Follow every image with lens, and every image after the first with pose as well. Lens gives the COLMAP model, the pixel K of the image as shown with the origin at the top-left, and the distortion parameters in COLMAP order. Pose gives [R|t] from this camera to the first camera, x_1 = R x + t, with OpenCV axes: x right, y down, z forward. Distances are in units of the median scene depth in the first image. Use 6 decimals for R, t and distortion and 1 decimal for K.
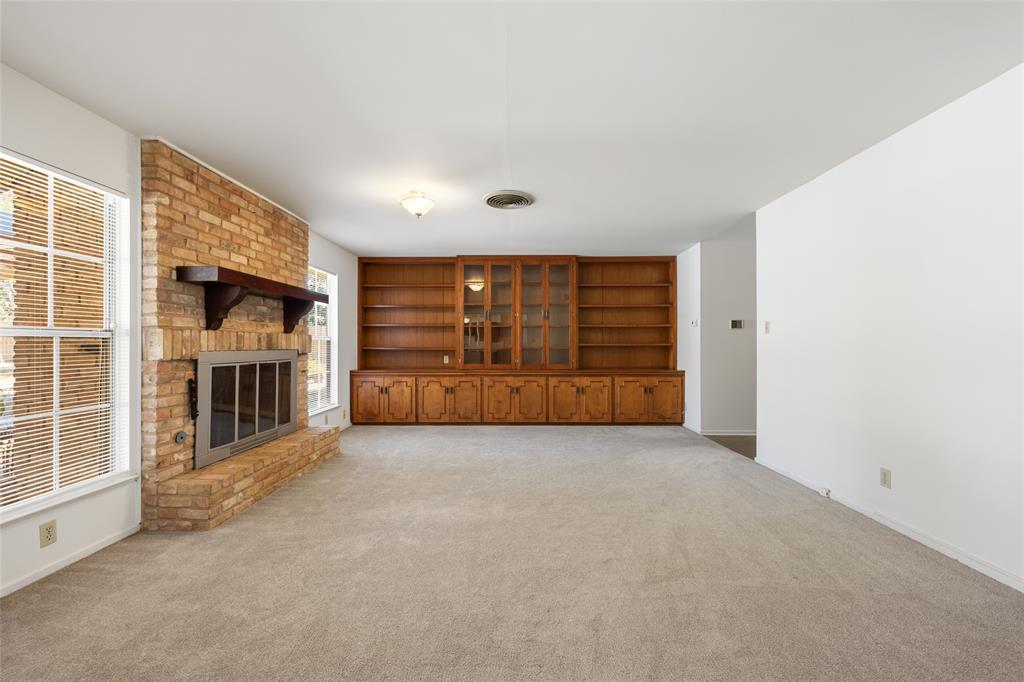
lens RADIAL K [[404.5, 0, 516.9], [0, 404.5, 341.7], [0, 0, 1]] dist [-0.002009, 0.000571]
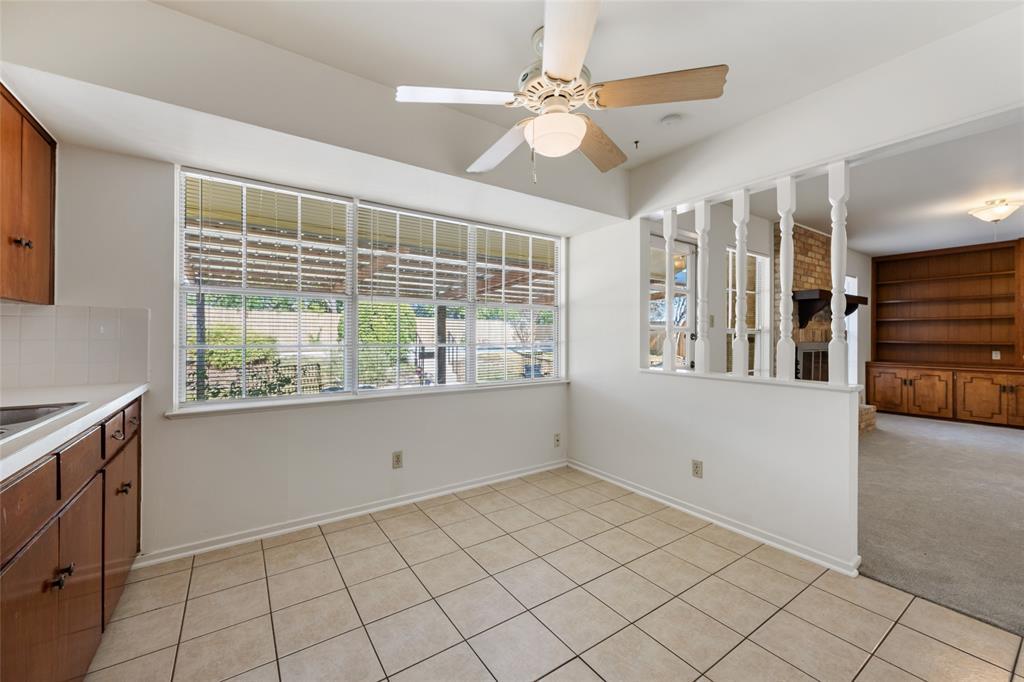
lens RADIAL K [[404.5, 0, 513.9], [0, 404.5, 336.8], [0, 0, 1]] dist [-0.002009, 0.000571]
pose [[0.569038, 0.003713, -0.822303, -0.051113], [0.000609, 0.999988, 0.004937, -0.002800], [0.822311, -0.003310, 0.569029, -0.424923]]
